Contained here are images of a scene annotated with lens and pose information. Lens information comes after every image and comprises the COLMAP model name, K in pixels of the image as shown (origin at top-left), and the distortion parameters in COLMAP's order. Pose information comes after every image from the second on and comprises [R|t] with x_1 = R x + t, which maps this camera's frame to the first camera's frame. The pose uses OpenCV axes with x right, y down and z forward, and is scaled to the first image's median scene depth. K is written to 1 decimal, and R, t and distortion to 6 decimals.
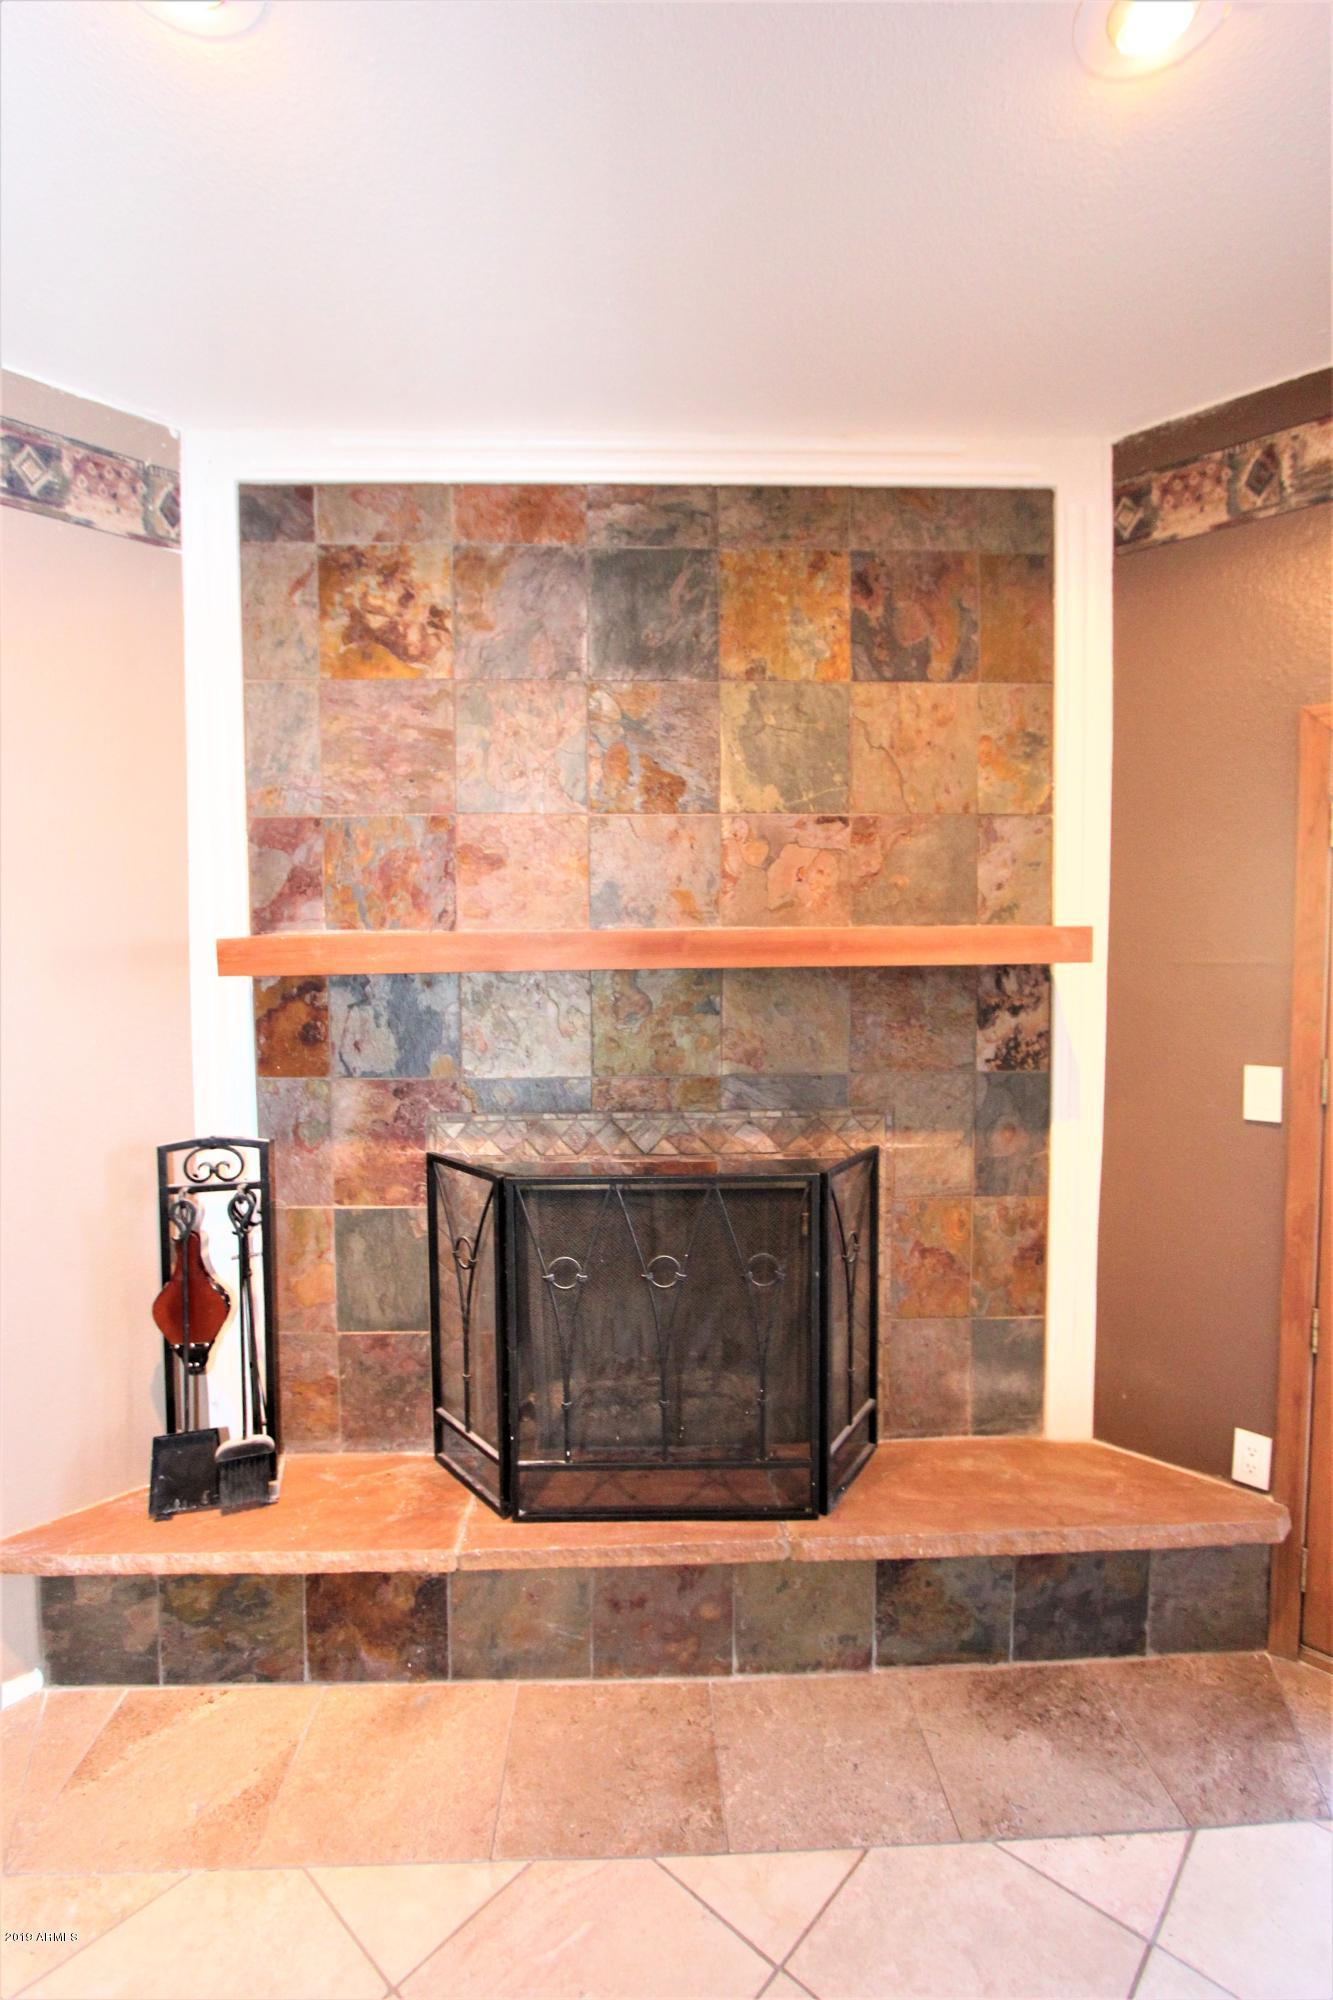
lens RADIAL K [[935.3, 0, 661.7], [0, 935.3, 994.4], [0, 0, 1]] dist [-0.012902, -0.000355]
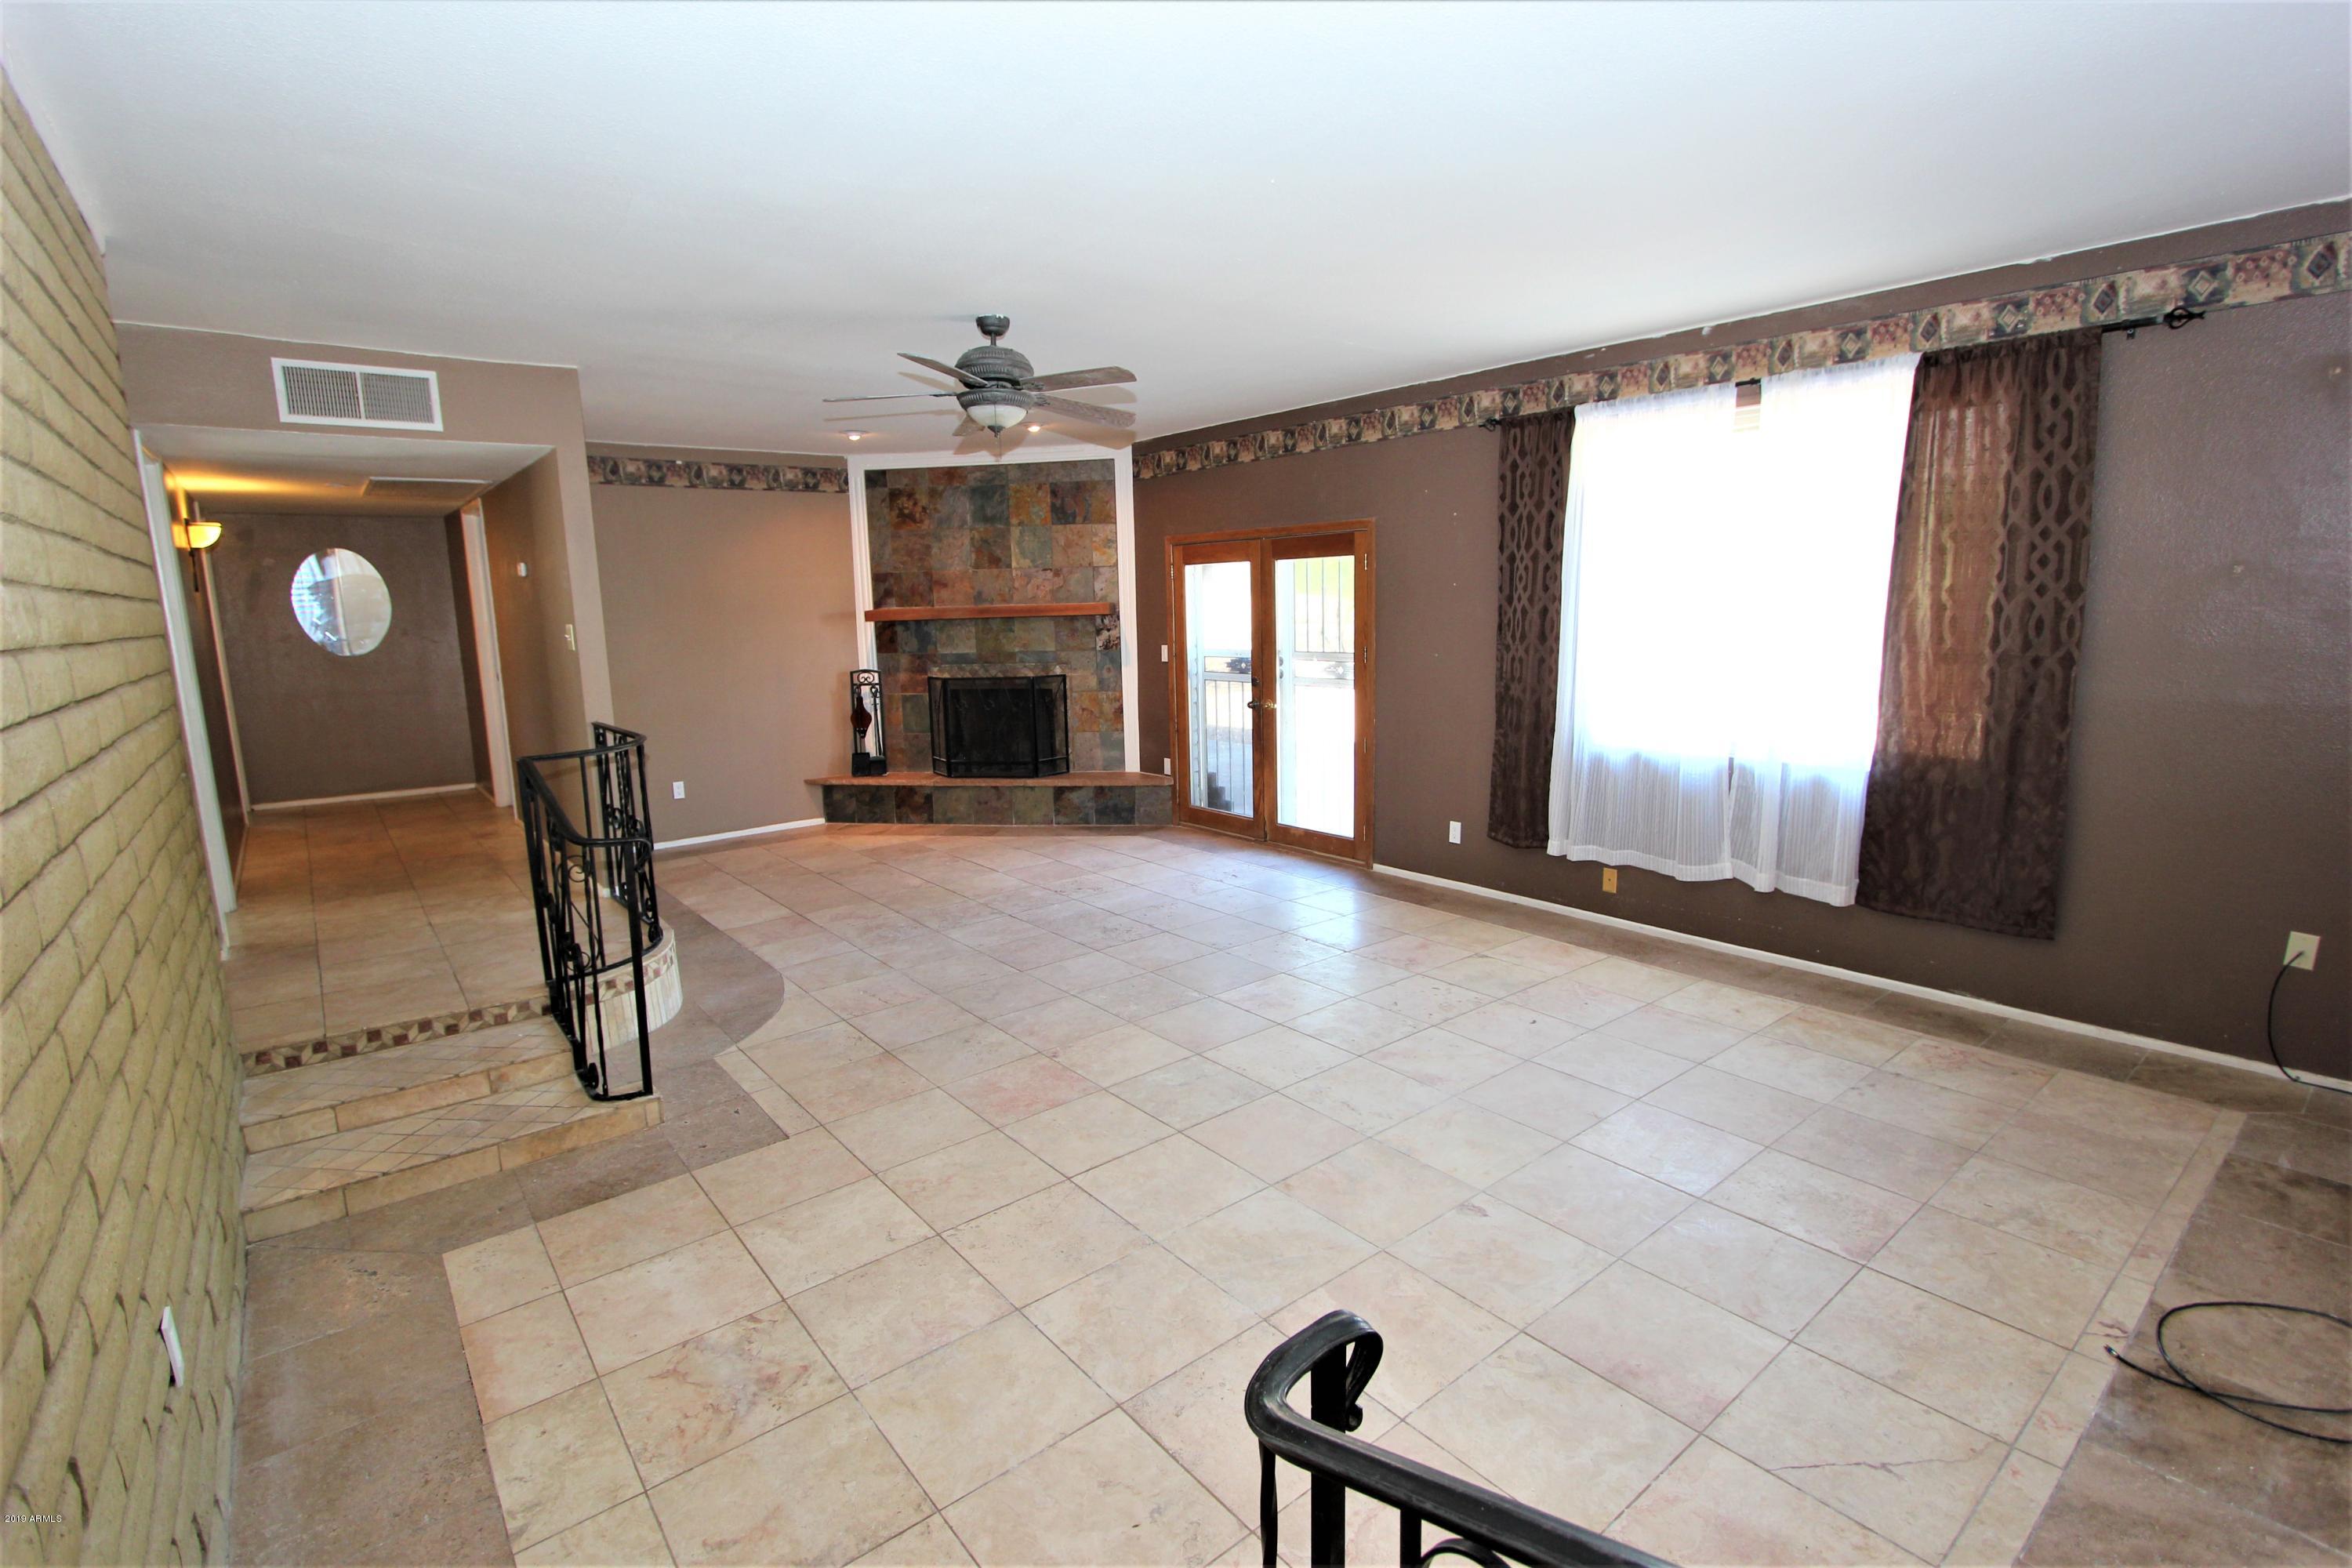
lens RADIAL K [[1099.9, 0, 1180.1], [0, 1099.9, 776.8], [0, 0, 1]] dist [-0.012902, -0.000355]
pose [[0.987916, 0.010256, -0.154649, 1.213710], [0.006853, 0.993941, 0.109697, 0.104819], [0.154837, -0.109431, 0.981861, -2.660435]]
